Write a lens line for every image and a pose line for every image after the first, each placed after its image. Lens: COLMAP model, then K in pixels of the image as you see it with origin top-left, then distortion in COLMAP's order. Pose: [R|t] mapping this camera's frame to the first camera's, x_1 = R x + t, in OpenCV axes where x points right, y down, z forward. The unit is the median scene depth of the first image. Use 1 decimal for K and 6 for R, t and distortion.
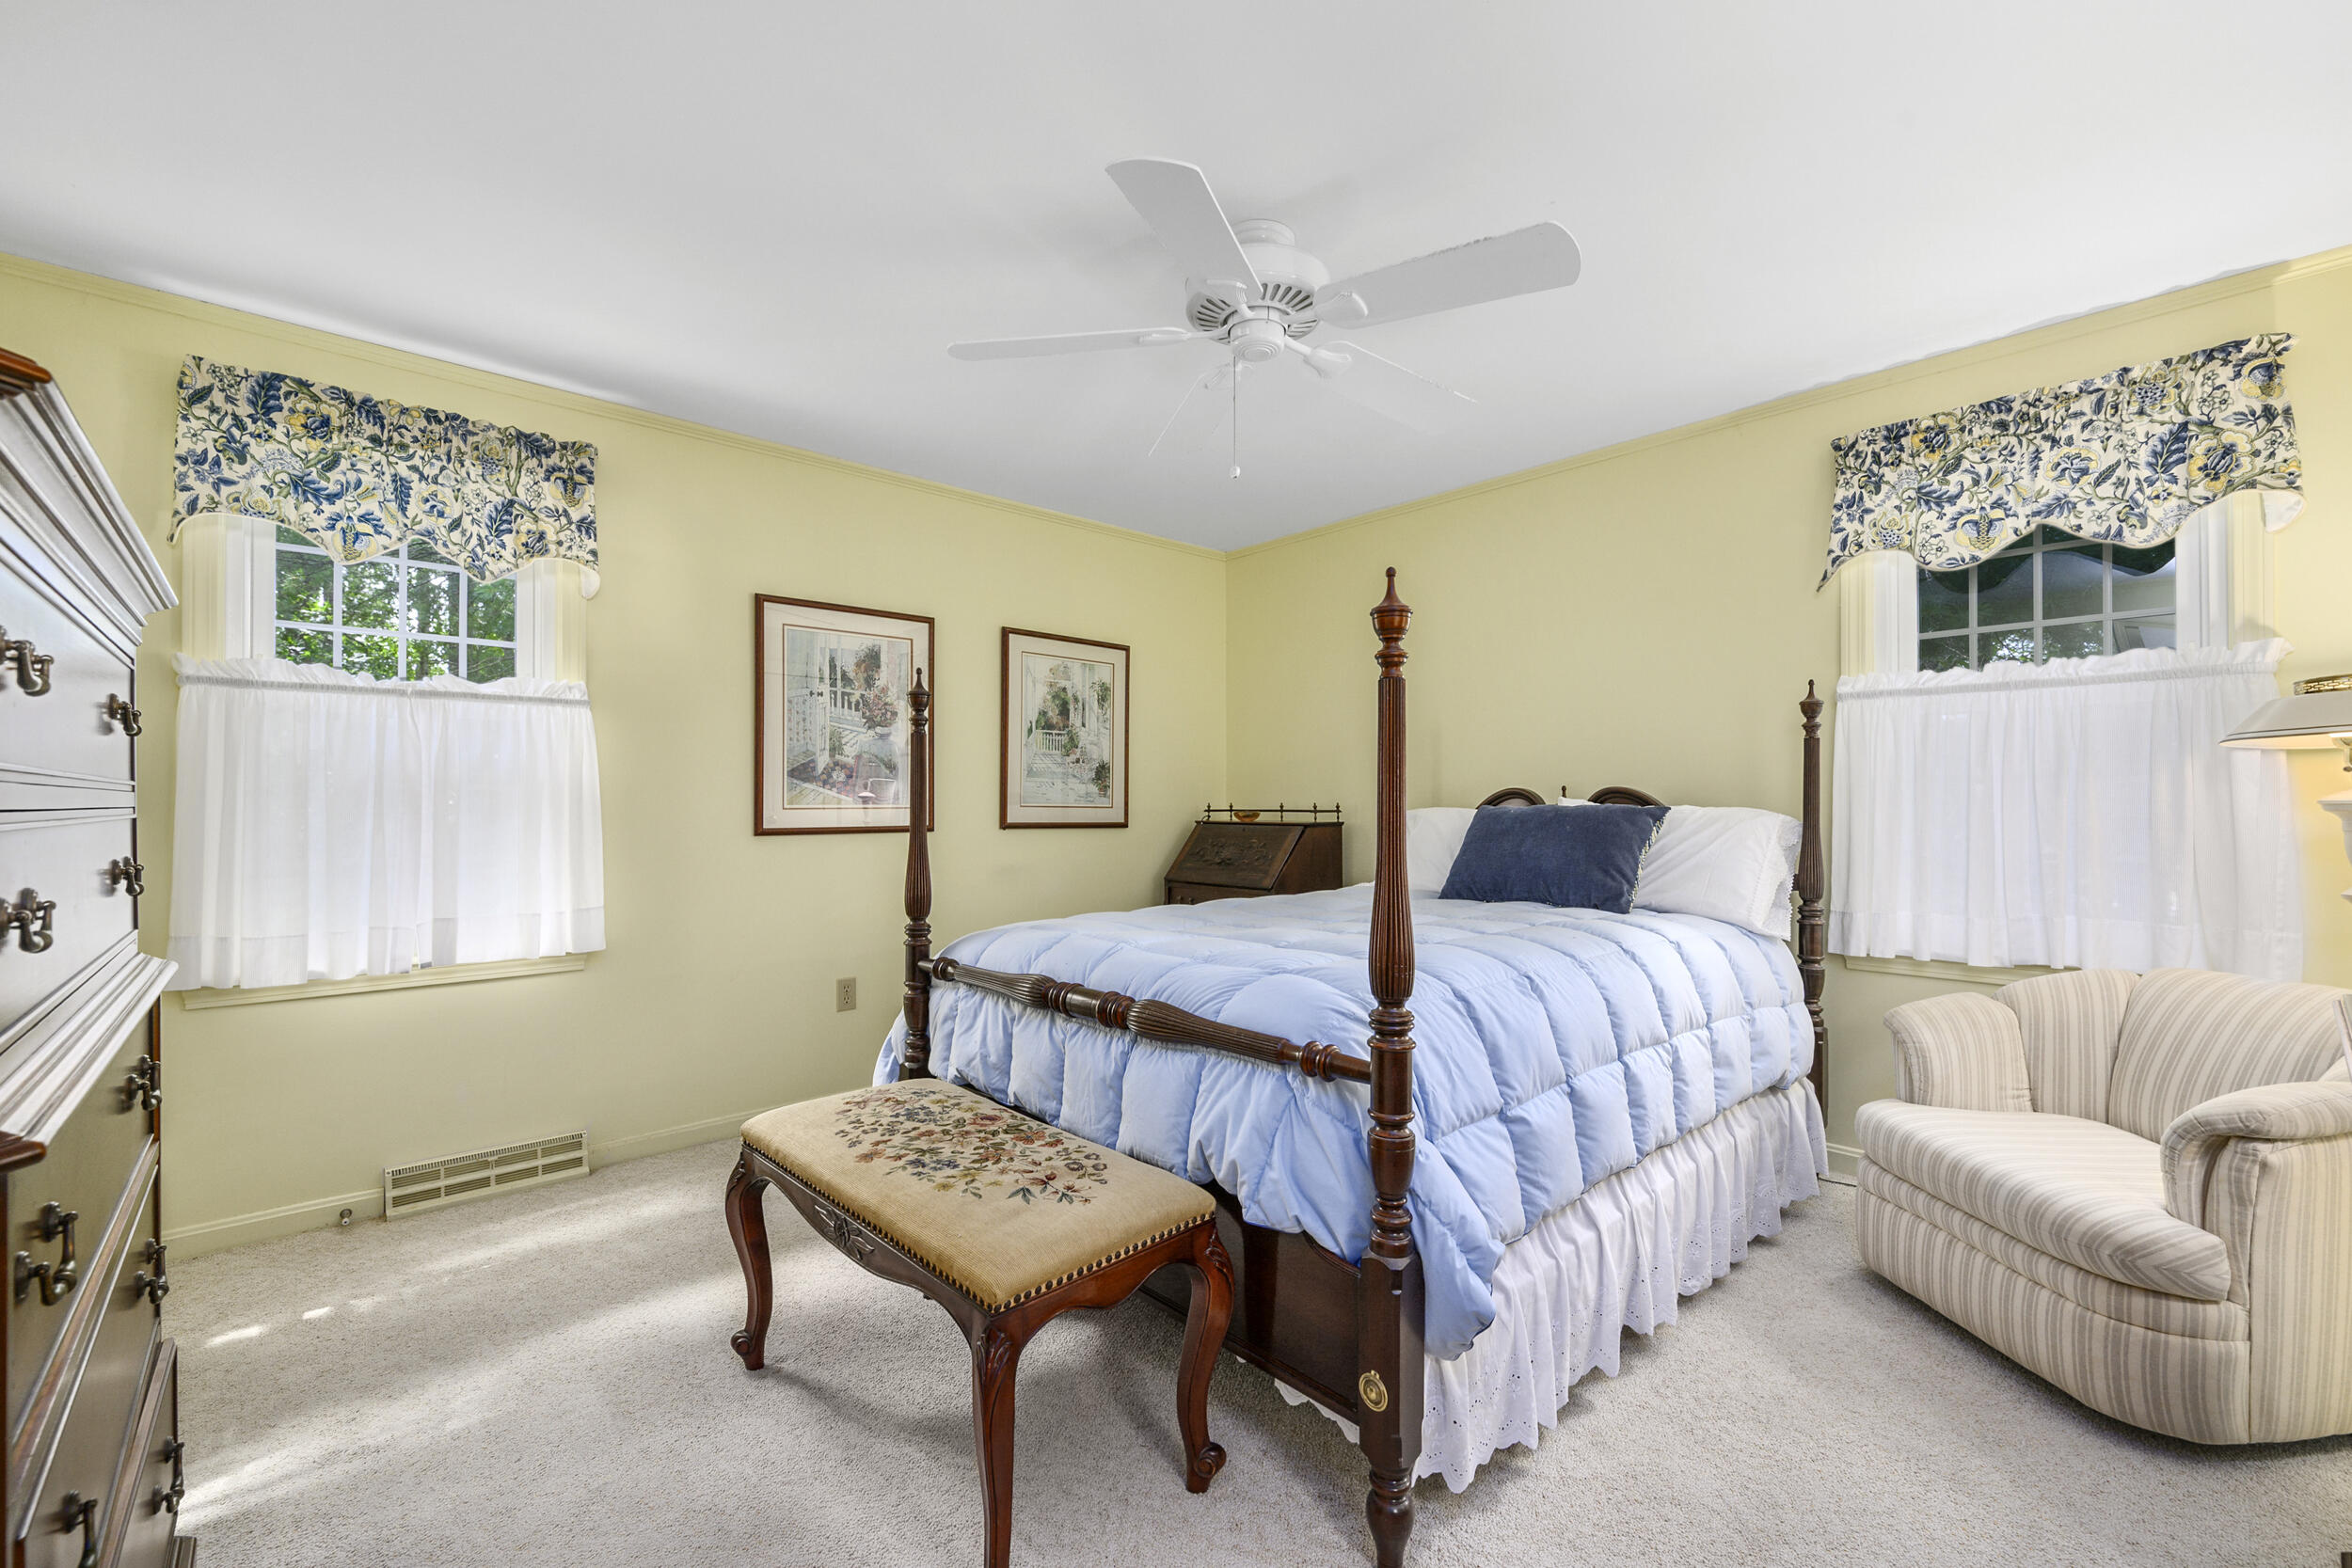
lens RADIAL K [[966.1, 0, 1177.4], [0, 966.1, 794.6], [0, 0, 1]] dist [-0.002649, 0.000106]
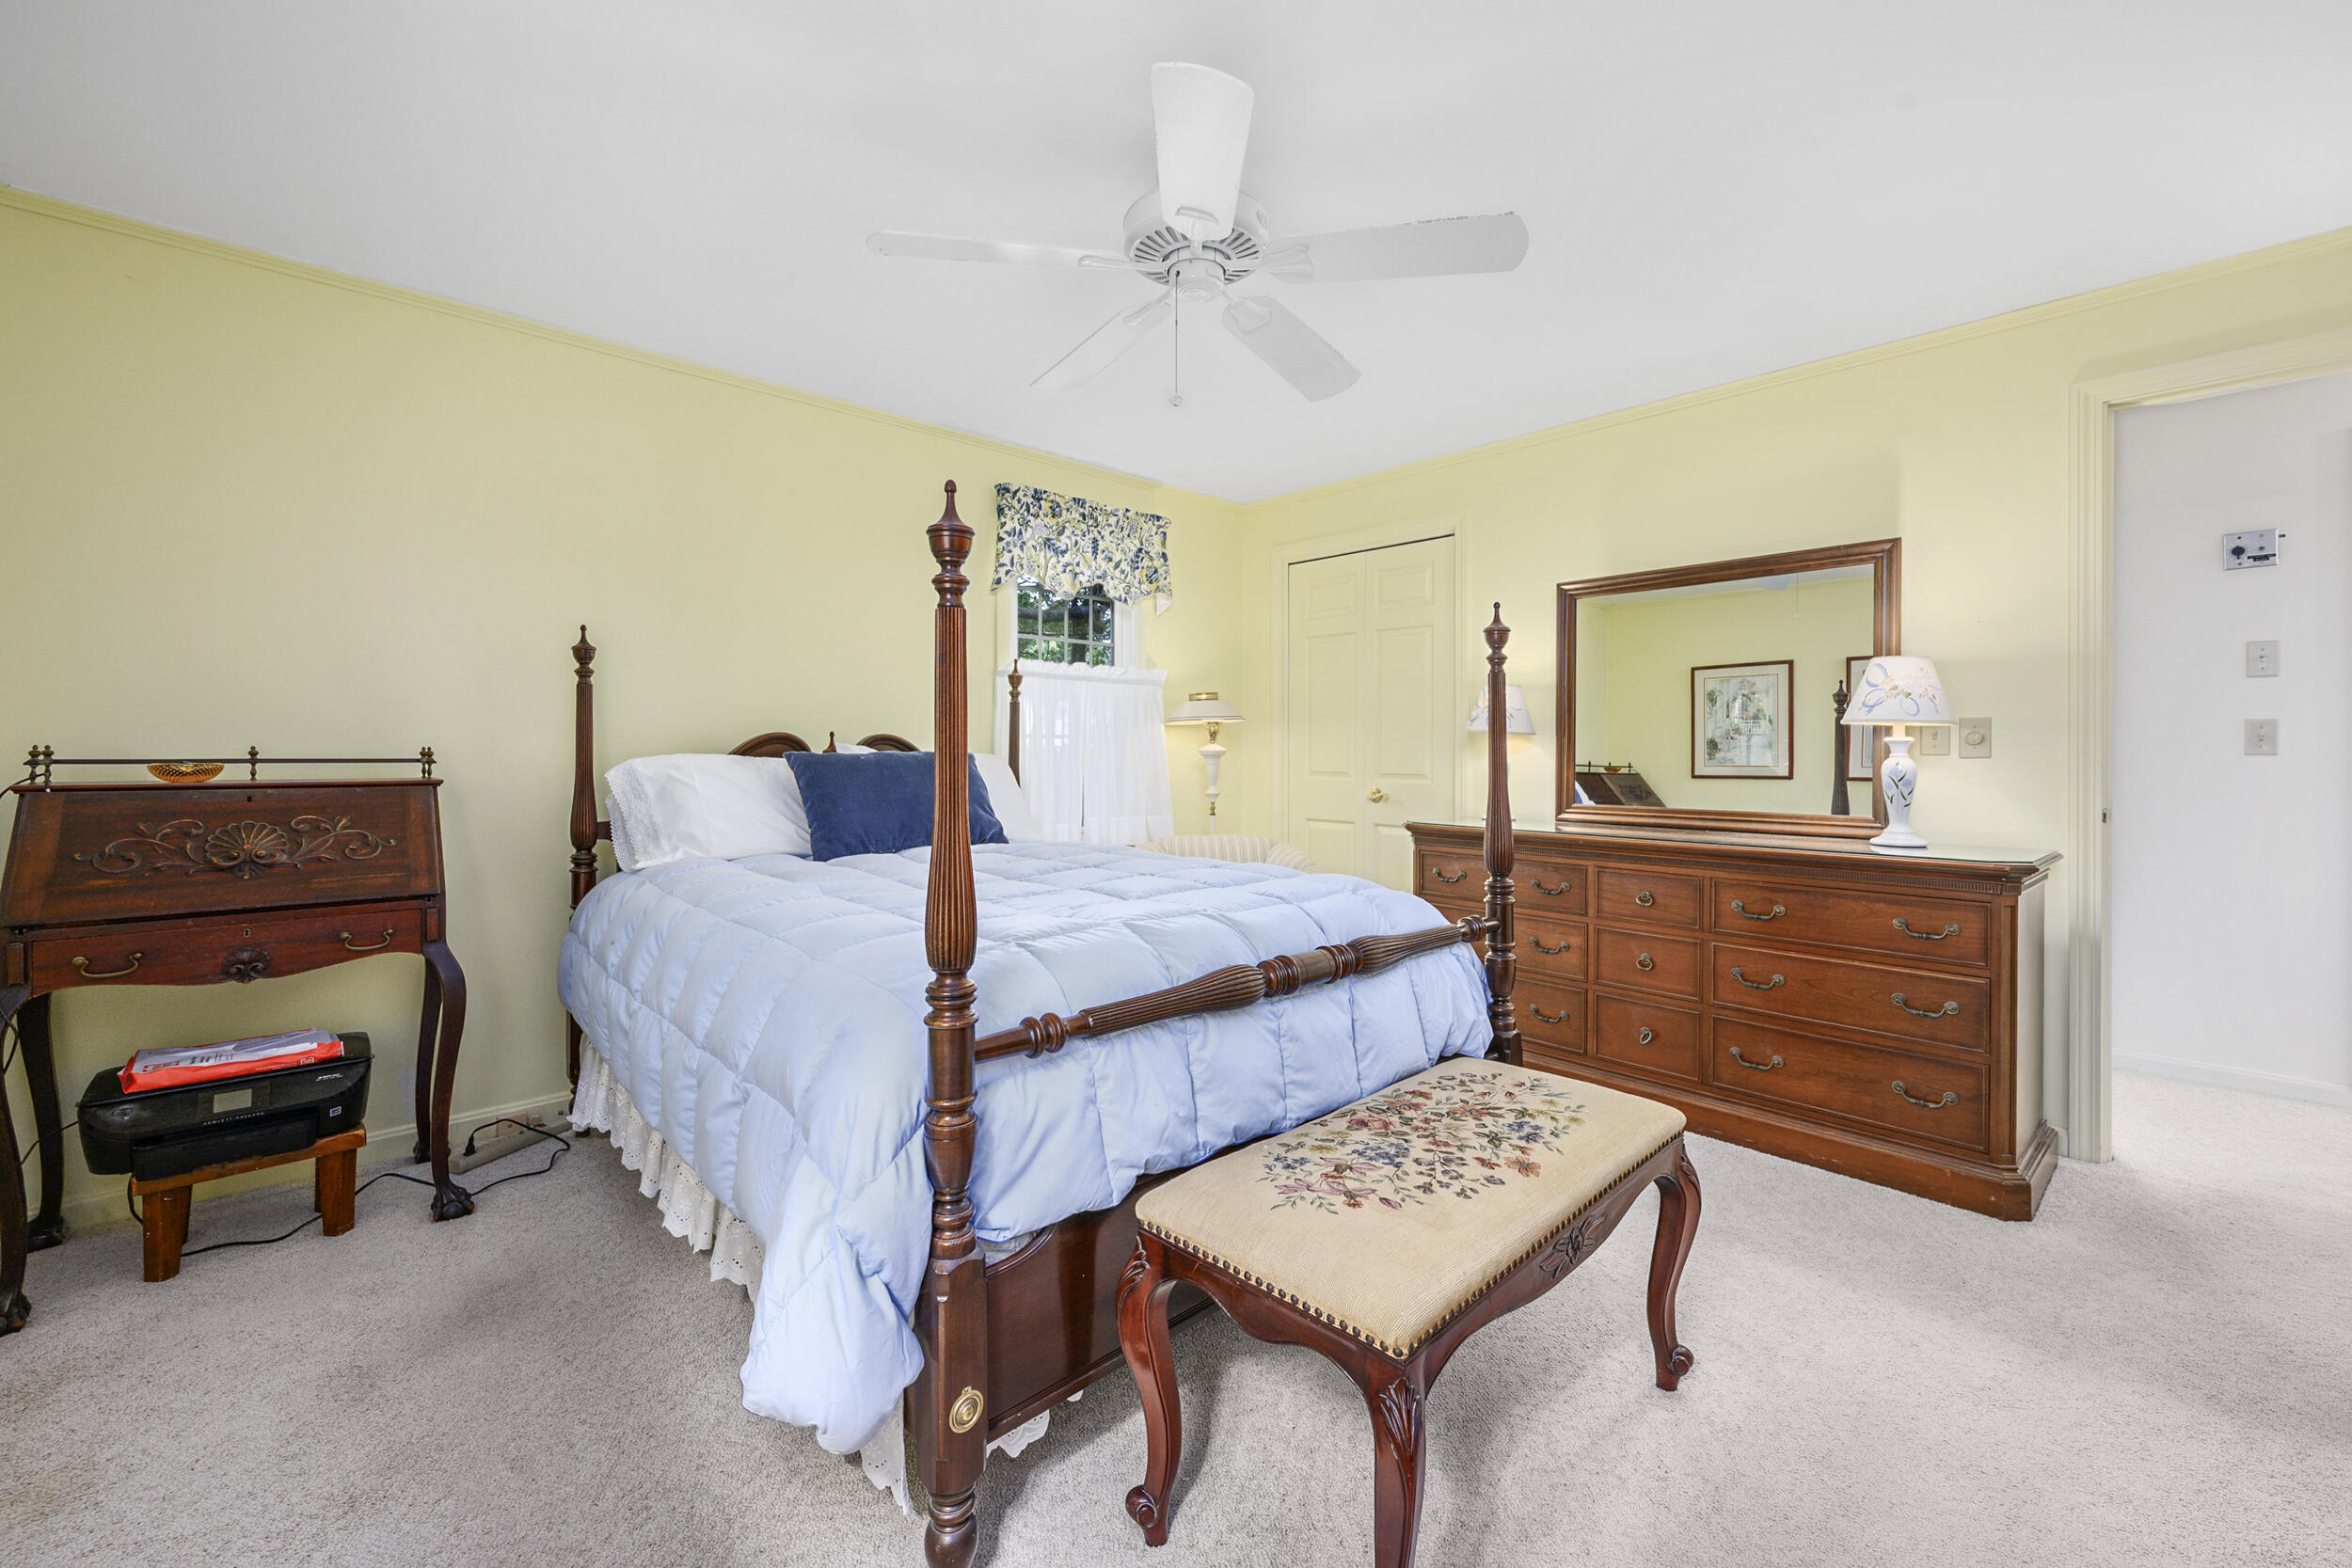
lens RADIAL K [[951.1, 0, 1178.2], [0, 951.1, 769.3], [0, 0, 1]] dist [0.003663, 0.000091]
pose [[-0.007433, -0.019118, 0.999790, -1.007204], [-0.013862, 0.999723, 0.019013, 0.009800], [-0.999876, -0.013718, -0.007696, 1.151687]]
